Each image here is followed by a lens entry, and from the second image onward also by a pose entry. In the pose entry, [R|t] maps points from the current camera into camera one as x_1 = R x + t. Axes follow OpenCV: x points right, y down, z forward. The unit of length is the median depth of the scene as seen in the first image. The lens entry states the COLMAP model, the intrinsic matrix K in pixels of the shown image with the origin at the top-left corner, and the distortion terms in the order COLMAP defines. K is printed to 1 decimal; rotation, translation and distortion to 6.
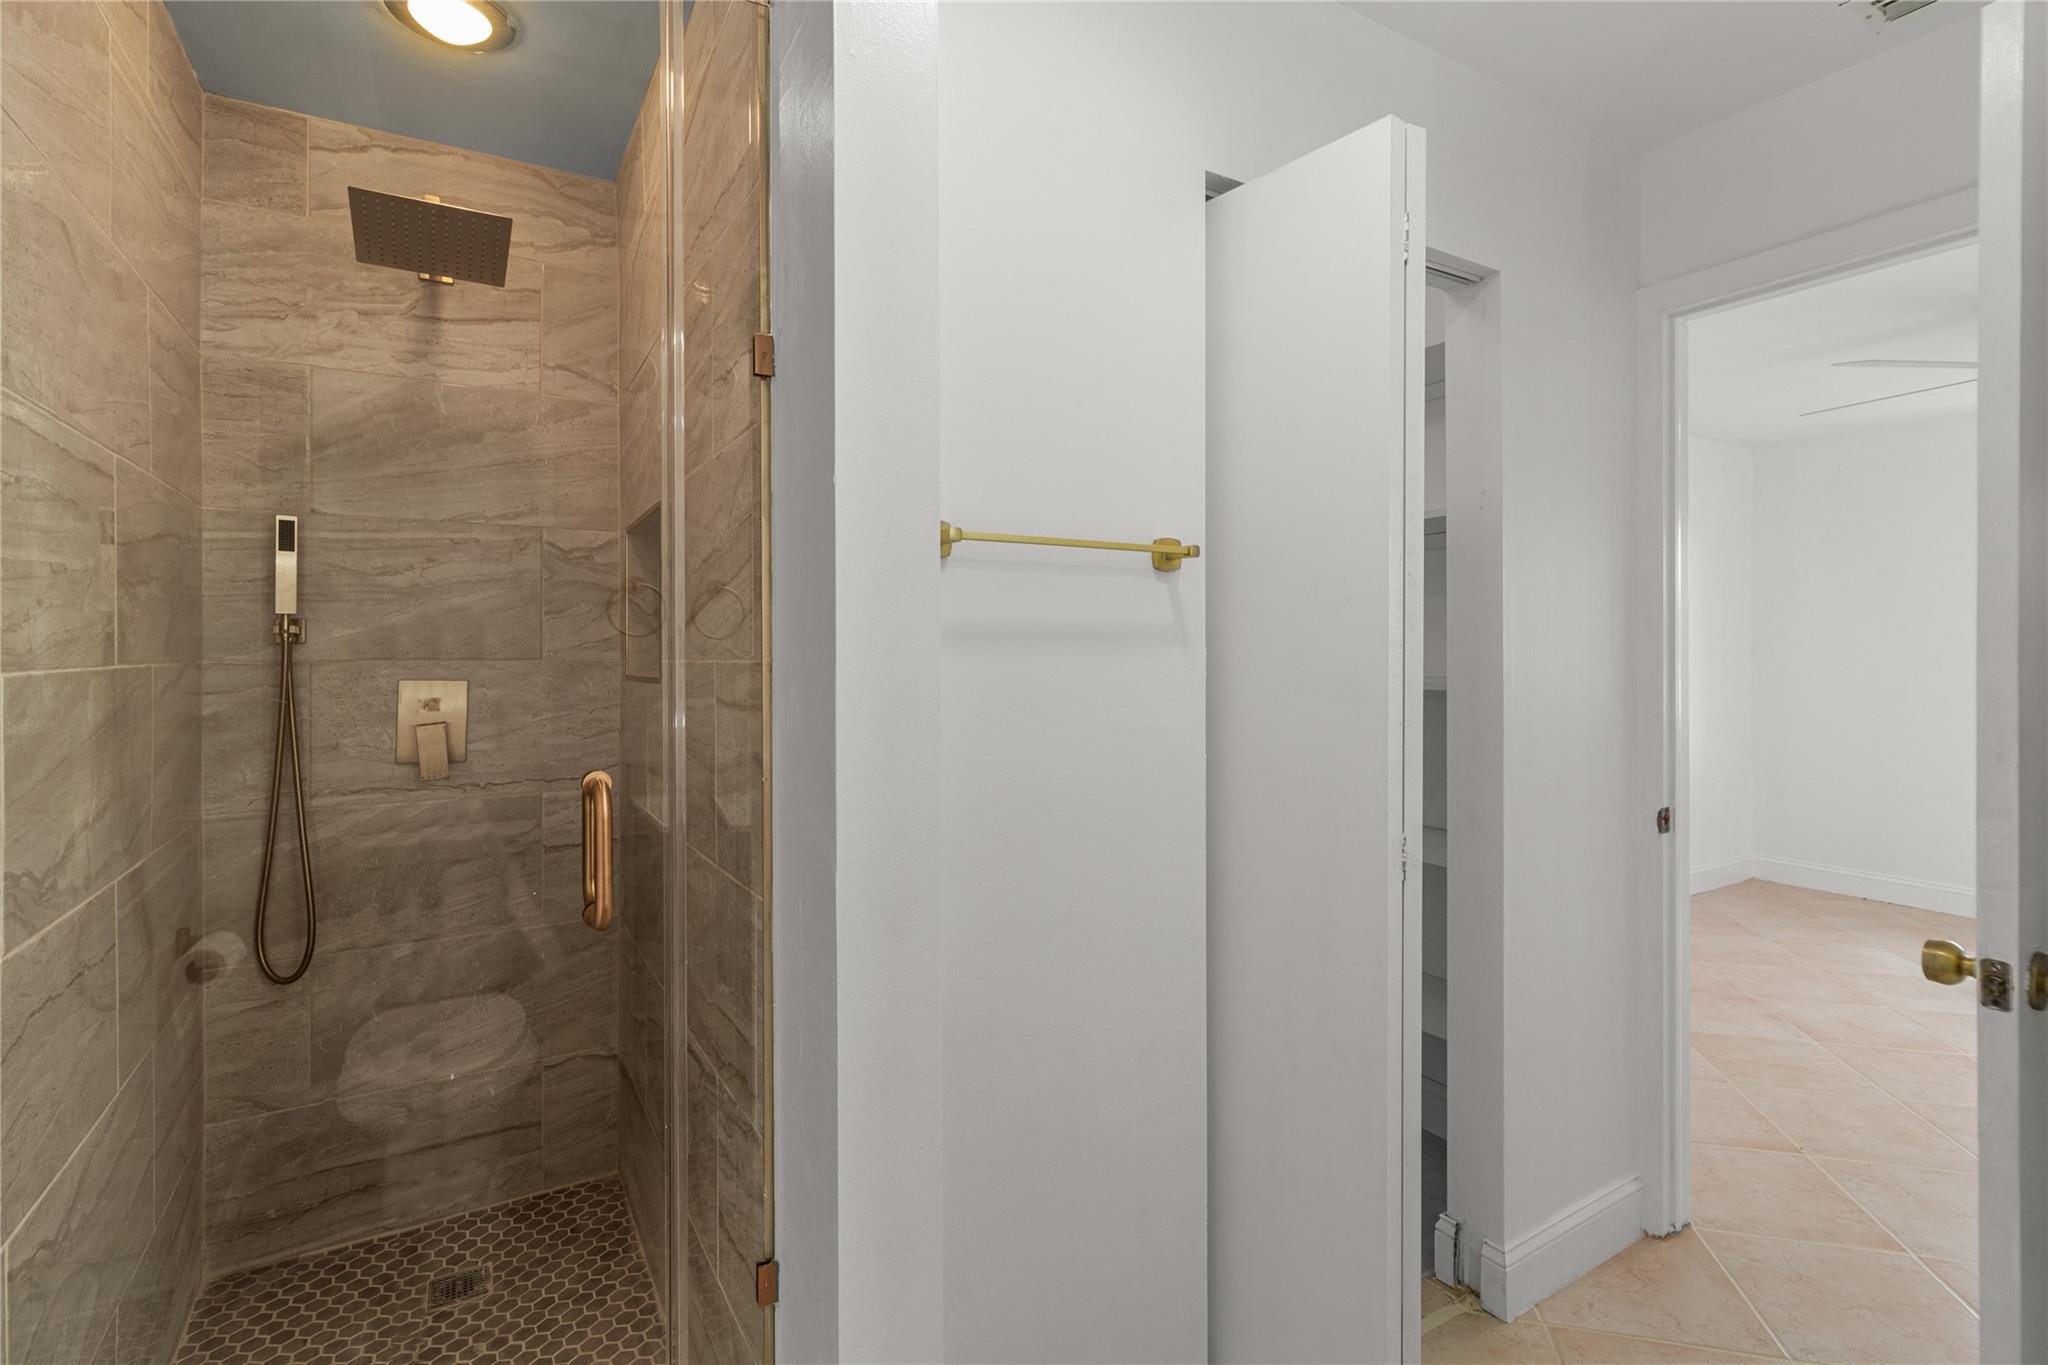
lens RADIAL K [[956.1, 0, 1031.3], [0, 956.1, 681.0], [0, 0, 1]] dist [-0.003399, 0.011622]
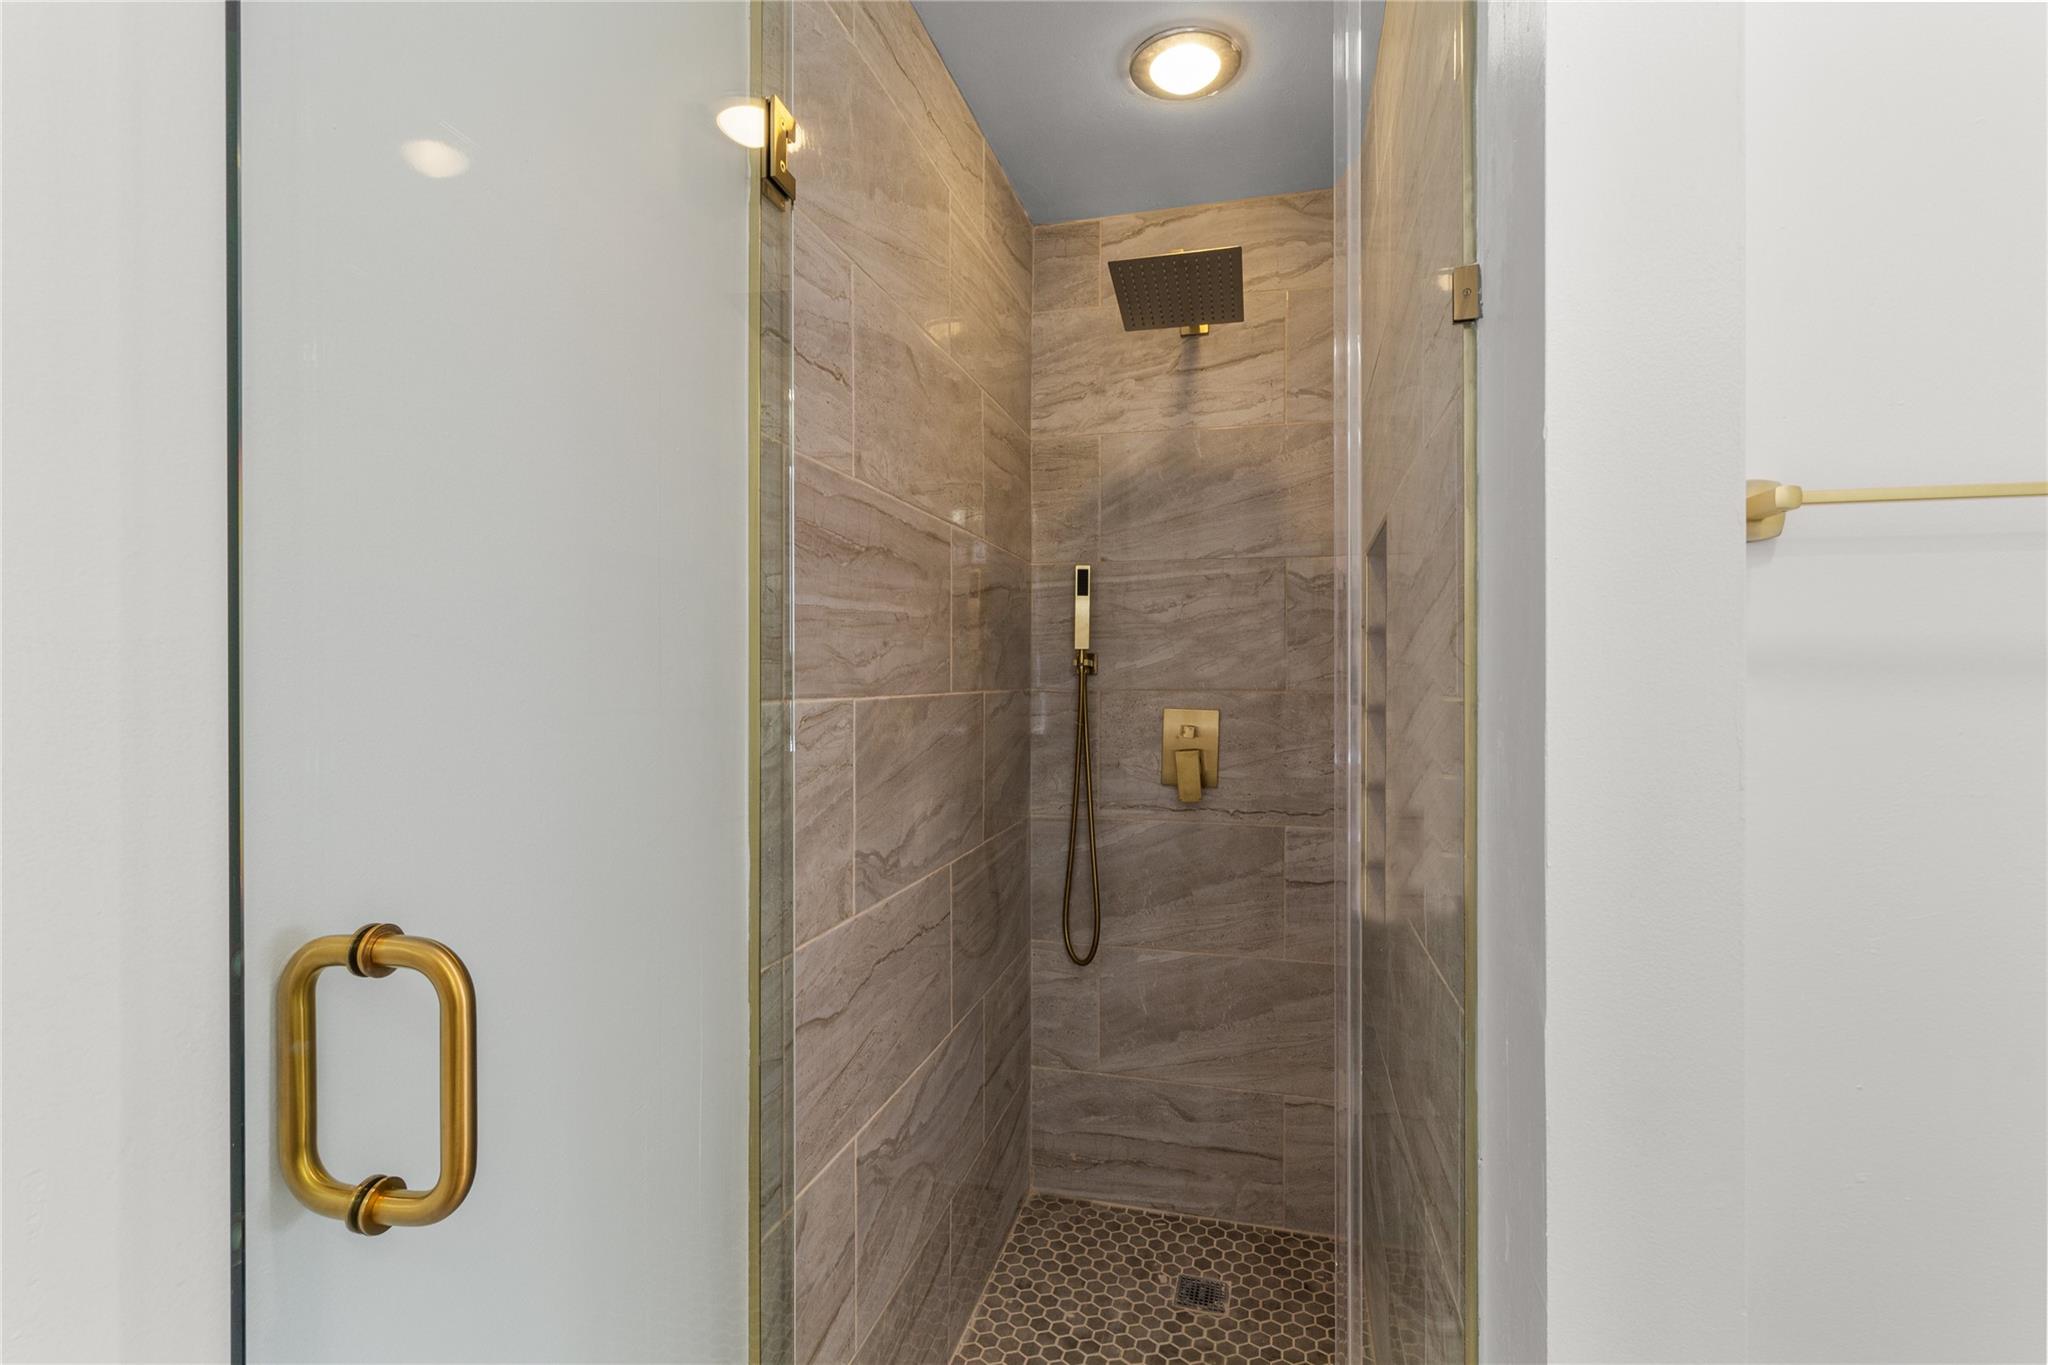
lens RADIAL K [[956.1, 0, 1031.3], [0, 956.1, 681.0], [0, 0, 1]] dist [-0.003399, 0.011622]
pose [[0.699982, 0.006196, -0.714134, 0.011766], [-0.028996, 0.999384, -0.019751, -0.006602], [0.713572, 0.034532, 0.699730, 0.140991]]
